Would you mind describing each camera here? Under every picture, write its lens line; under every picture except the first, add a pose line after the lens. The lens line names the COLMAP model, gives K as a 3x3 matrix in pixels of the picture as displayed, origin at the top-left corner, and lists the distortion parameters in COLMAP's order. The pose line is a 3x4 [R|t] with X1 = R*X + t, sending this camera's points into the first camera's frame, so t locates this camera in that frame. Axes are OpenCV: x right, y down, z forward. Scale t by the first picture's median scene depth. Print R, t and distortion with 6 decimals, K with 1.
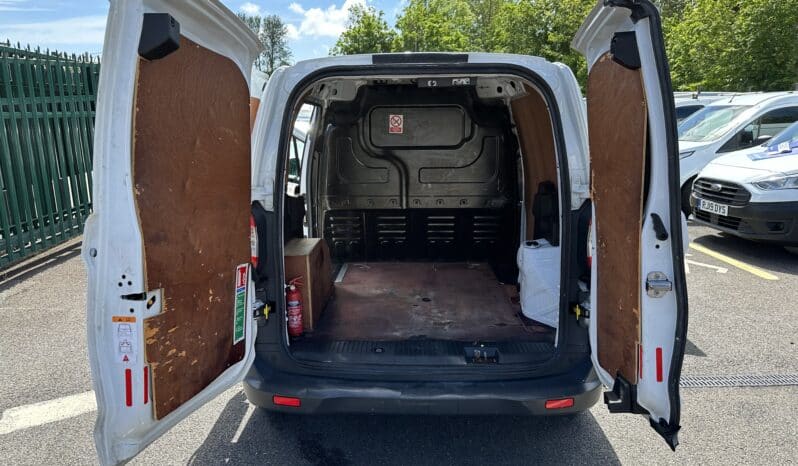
lens RADIAL K [[559.9, 0, 399.0], [0, 559.9, 233.0], [0, 0, 1]] dist [0.066146, -0.096747]
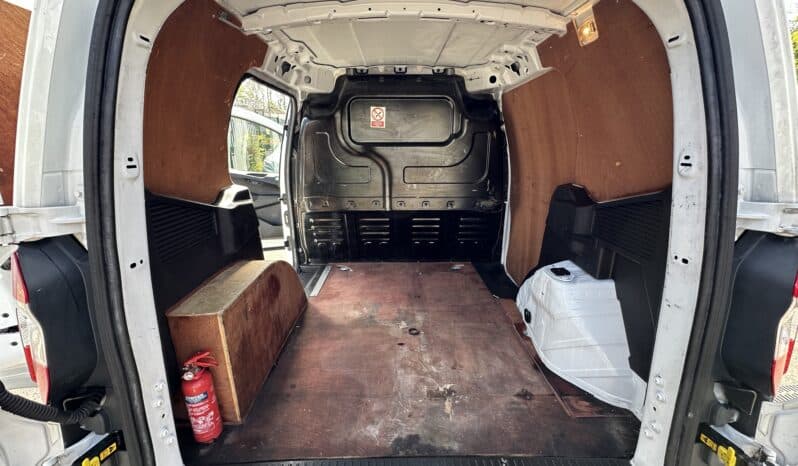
lens RADIAL K [[319.4, 0, 399.0], [0, 319.4, 233.0], [0, 0, 1]] dist [-0.000404, -0.000006]
pose [[0.999388, -0.003720, 0.034794, 0.009664], [0.000783, 0.996461, 0.084050, -0.050909], [-0.034984, -0.083971, 0.995854, 0.459000]]
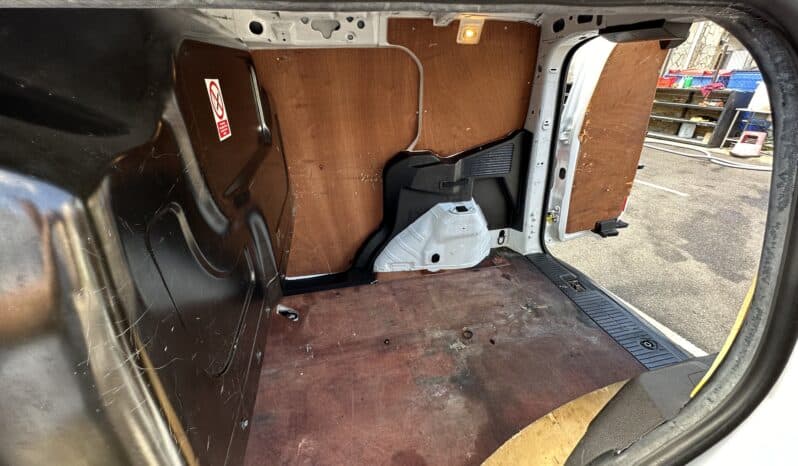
lens RADIAL K [[319.4, 0, 399.0], [0, 319.4, 233.0], [0, 0, 1]] dist [-0.000404, -0.000006]
pose [[-0.236077, -0.445984, 0.863346, -0.209222], [0.196007, 0.848342, 0.491831, -0.199643], [-0.951761, 0.285332, -0.112858, 0.913505]]
